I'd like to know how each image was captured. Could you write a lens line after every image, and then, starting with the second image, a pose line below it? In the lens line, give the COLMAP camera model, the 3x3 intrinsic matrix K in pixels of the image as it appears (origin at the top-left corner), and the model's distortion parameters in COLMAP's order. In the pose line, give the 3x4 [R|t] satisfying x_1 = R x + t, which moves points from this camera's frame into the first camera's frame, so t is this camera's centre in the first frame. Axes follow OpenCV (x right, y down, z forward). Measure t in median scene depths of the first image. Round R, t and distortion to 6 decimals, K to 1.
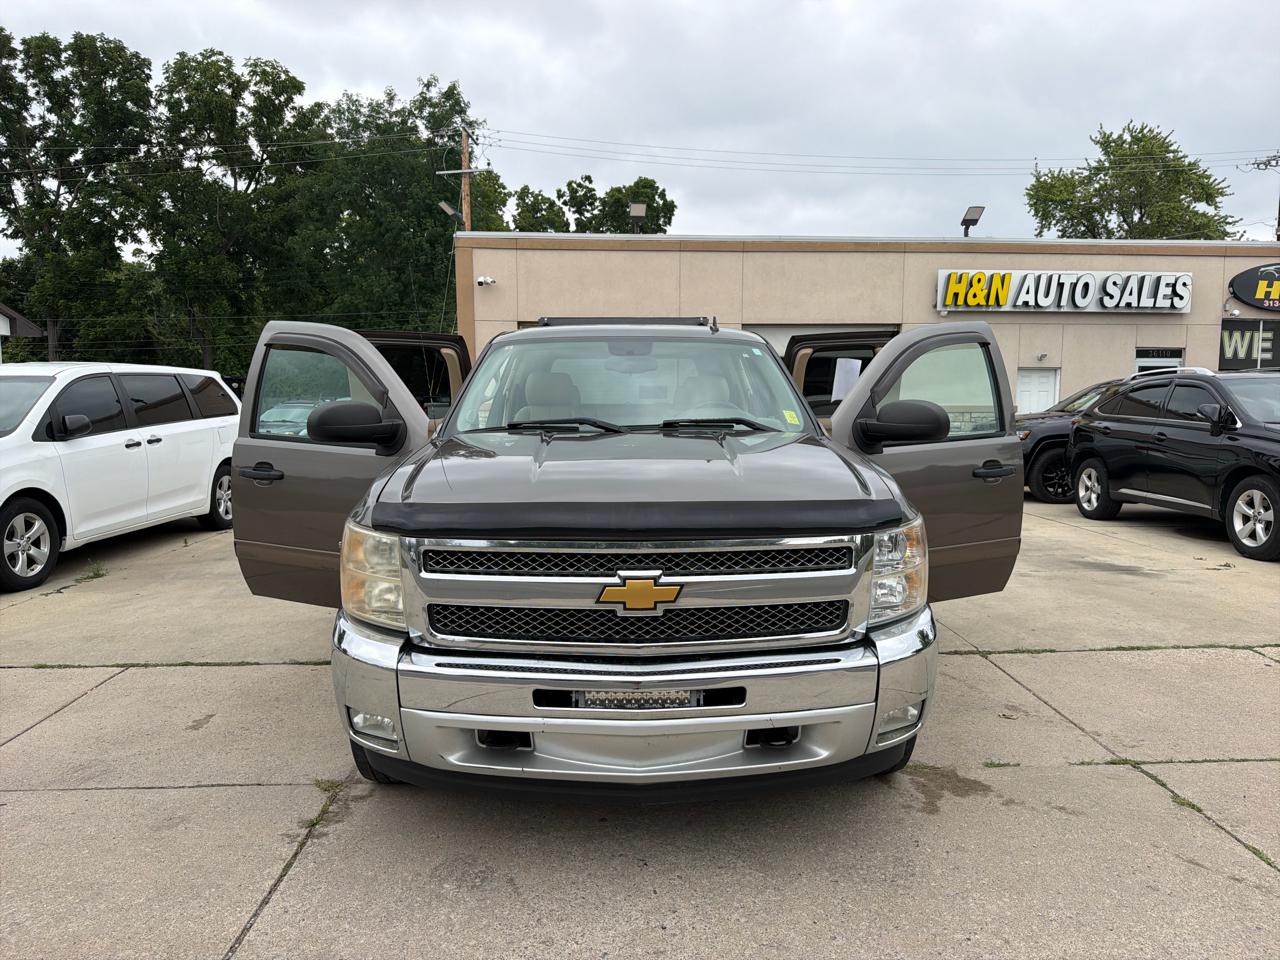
lens RADIAL K [[921.5, 0, 652.2], [0, 921.5, 478.4], [0, 0, 1]] dist [0.004101, -0.010315]
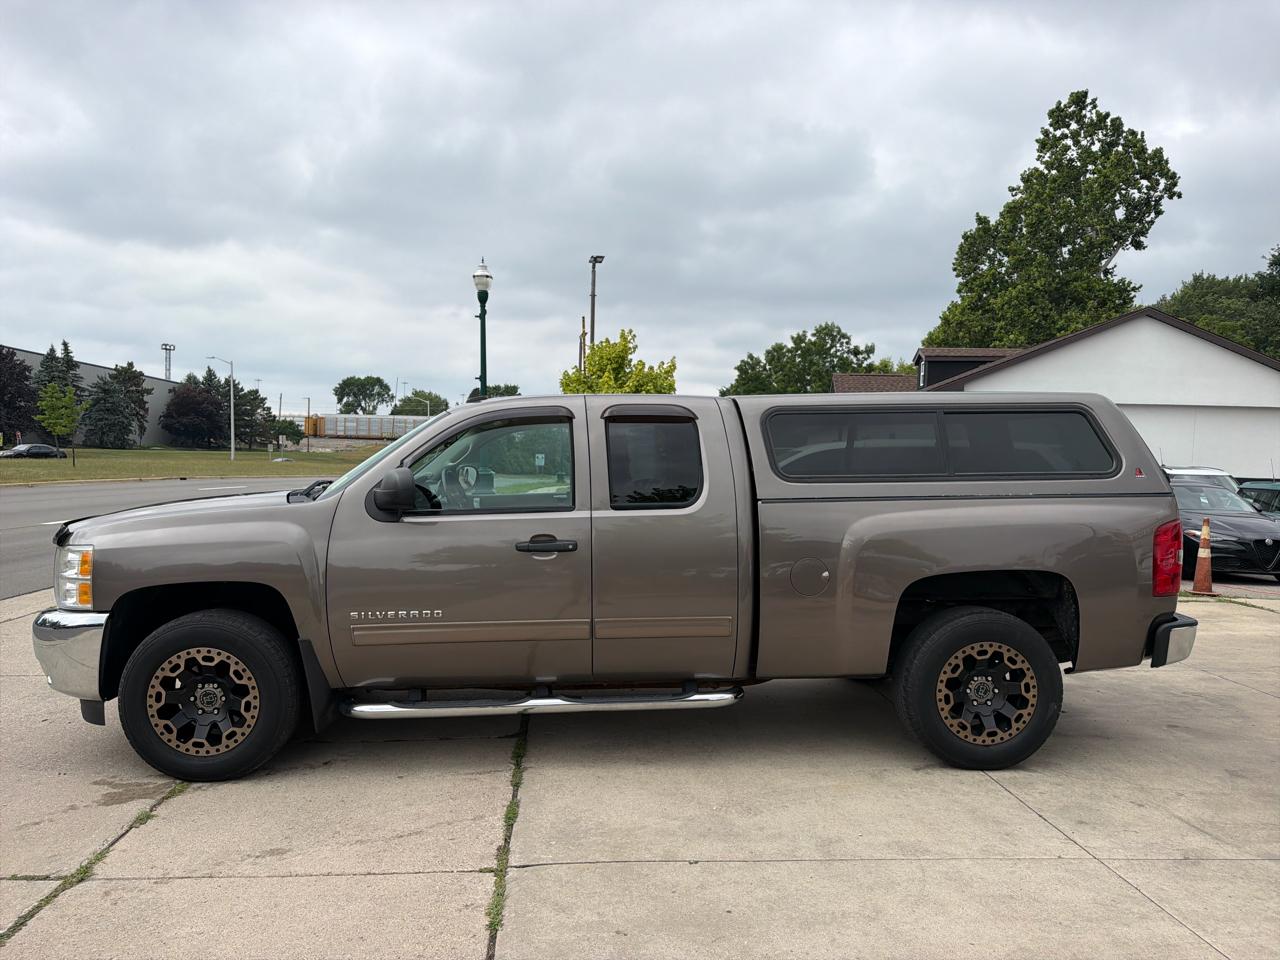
lens RADIAL K [[906.7, 0, 627.8], [0, 906.7, 479.4], [0, 0, 1]] dist [0.047746, -0.072137]
pose [[0.005571, 0.023407, -0.999711, 0.293899], [-0.102614, 0.994462, 0.022712, -0.031402], [0.994706, 0.102458, 0.007942, 0.313814]]
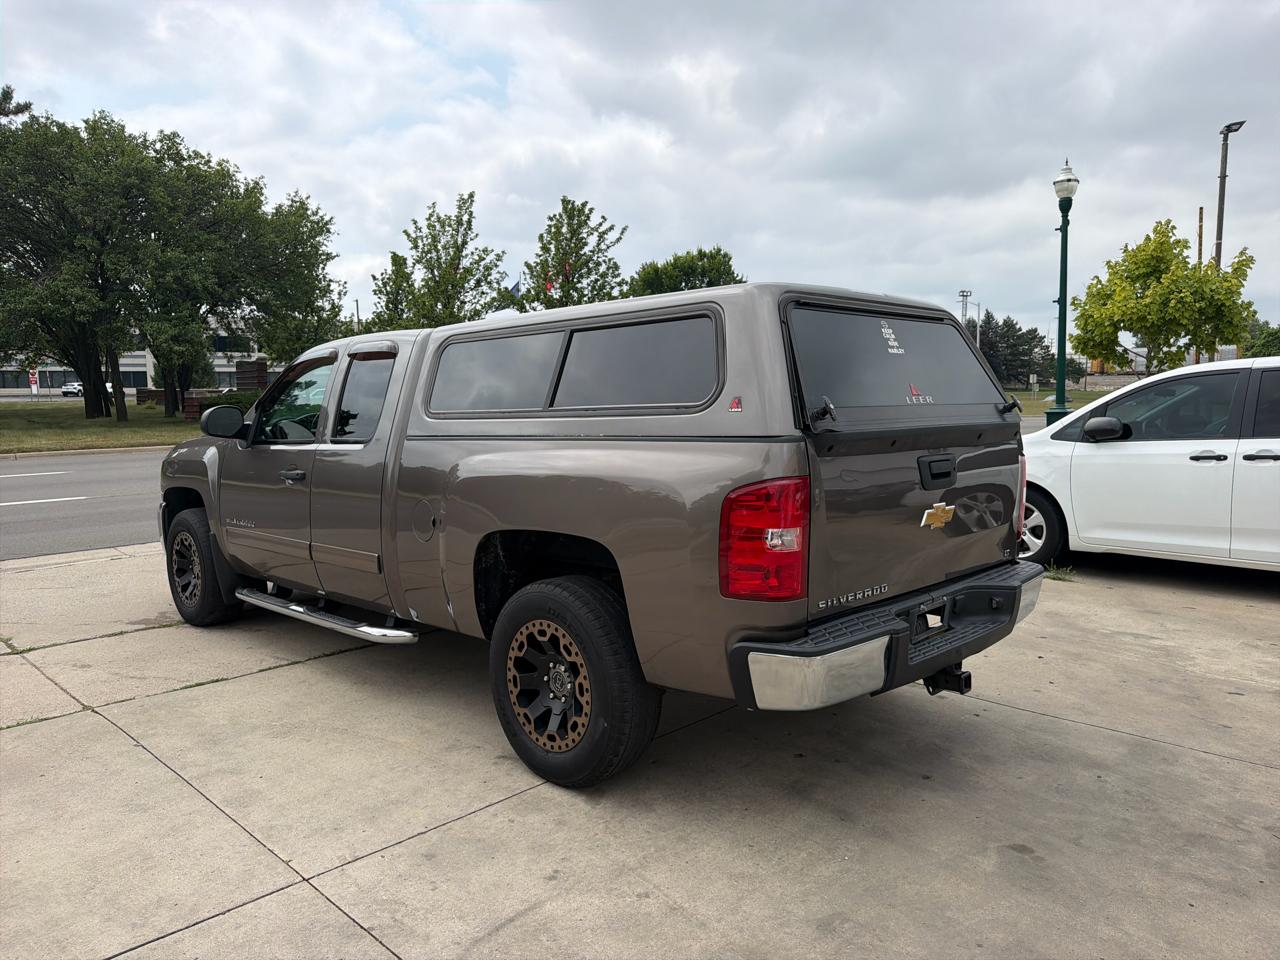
lens RADIAL K [[903.5, 0, 621.1], [0, 903.5, 461.6], [0, 0, 1]] dist [0.043983, -0.055253]
pose [[-0.743956, 0.053694, -0.666068, 0.159990], [-0.050675, 0.989363, 0.136357, -0.052609], [0.666305, 0.135196, -0.733321, 0.568490]]
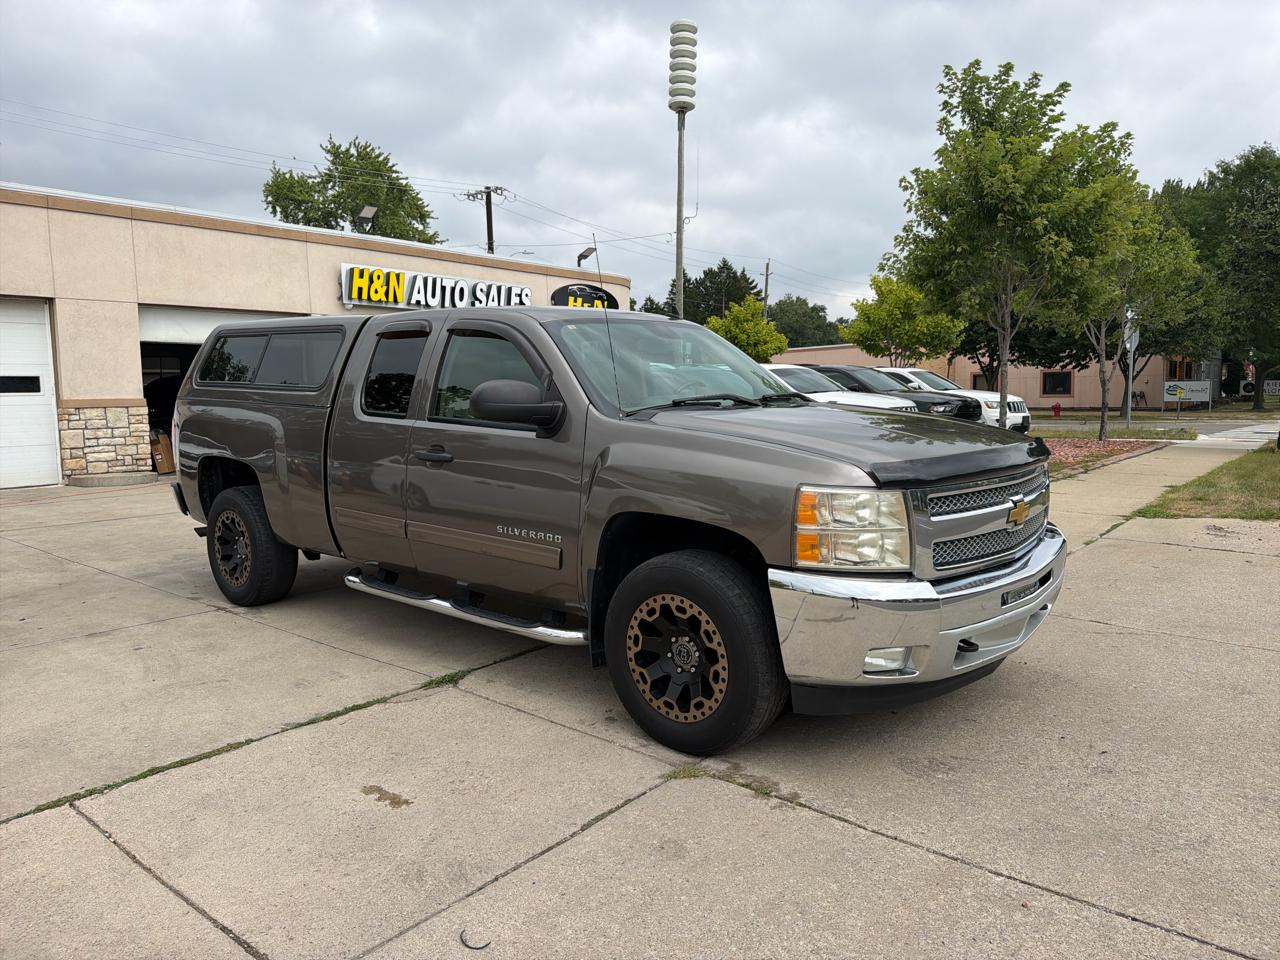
lens RADIAL K [[889.9, 0, 667.6], [0, 889.9, 482.2], [0, 0, 1]] dist [0.062199, -0.080132]
pose [[0.661777, -0.087533, 0.744573, -0.206532], [0.078787, 0.995781, 0.047039, -0.003843], [-0.745550, 0.027533, 0.665881, 0.074968]]
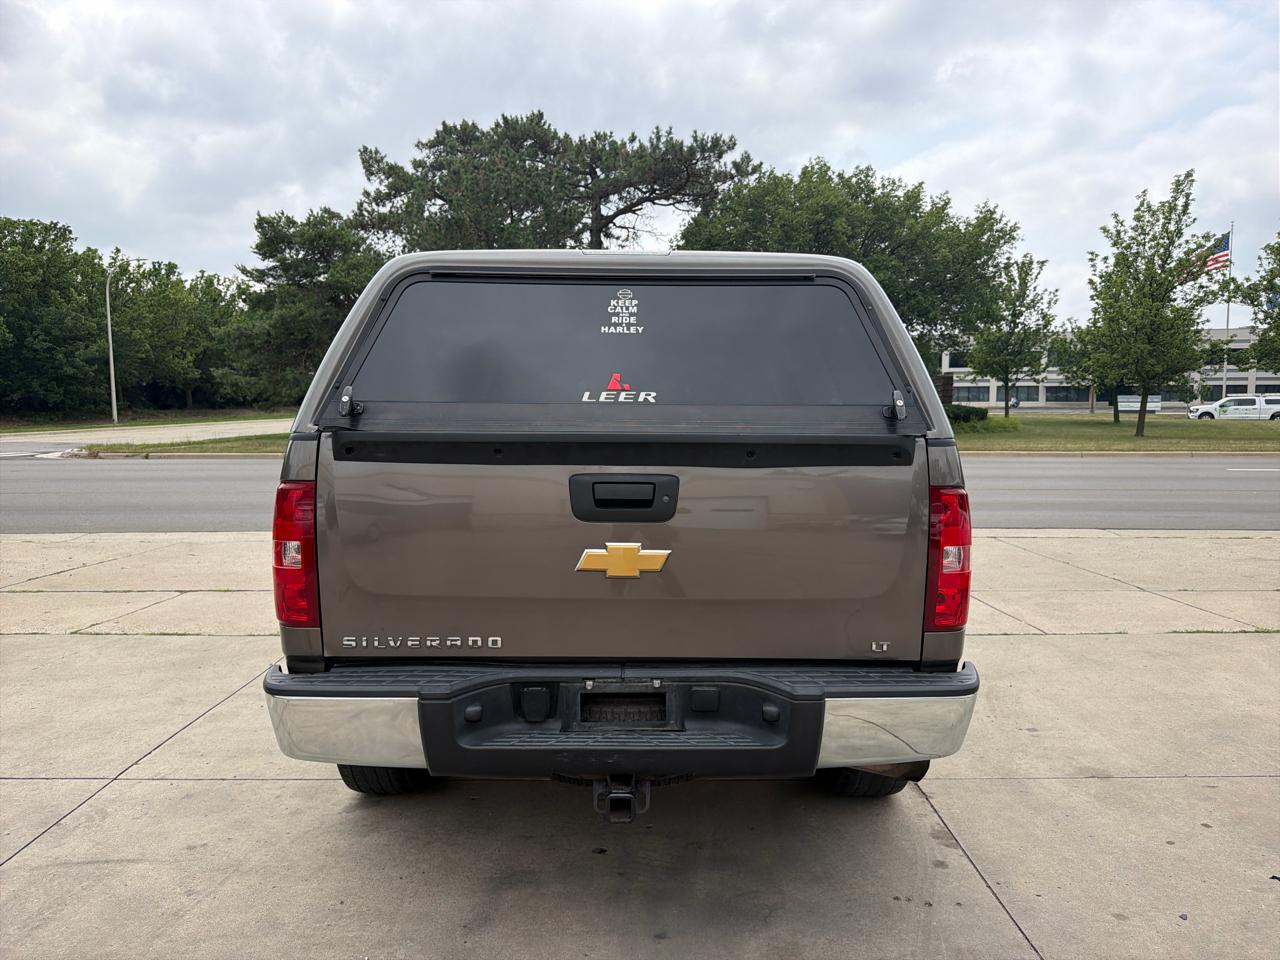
lens RADIAL K [[898.3, 0, 619.3], [0, 898.3, 451.2], [0, 0, 1]] dist [0.002614, -0.004604]
pose [[-0.998474, -0.005293, 0.054979, -0.021545], [0.001966, 0.991361, 0.131144, -0.052142], [-0.055198, 0.131052, -0.989838, 0.603489]]
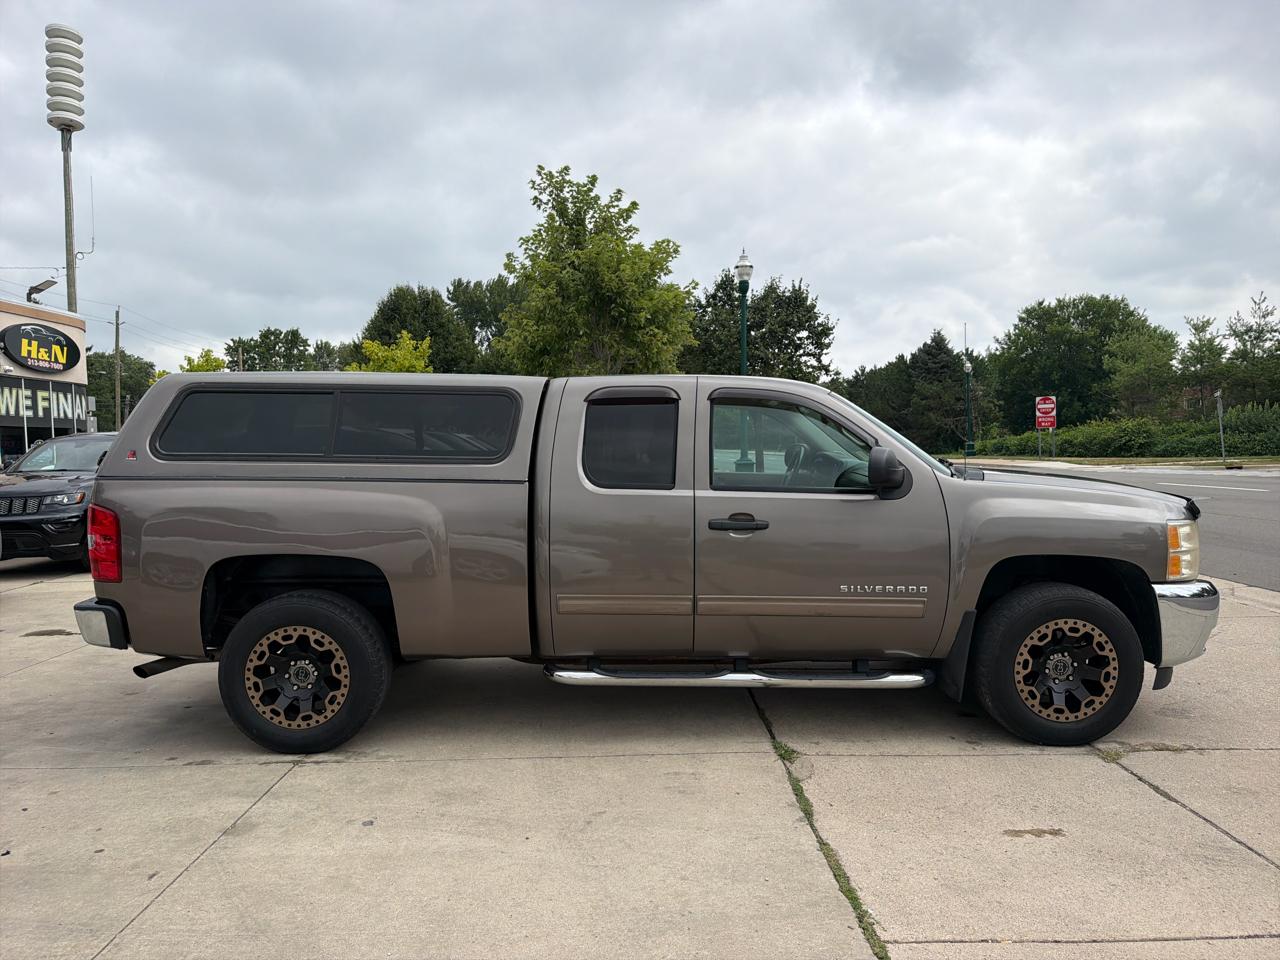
lens RADIAL K [[861.9, 0, 664.6], [0, 861.9, 504.2], [0, 0, 1]] dist [0.050353, -0.073154]
pose [[0.012463, -0.072361, 0.997301, -0.297760], [0.103856, 0.992077, 0.070685, -0.029250], [-0.994514, 0.102694, 0.019880, 0.306964]]
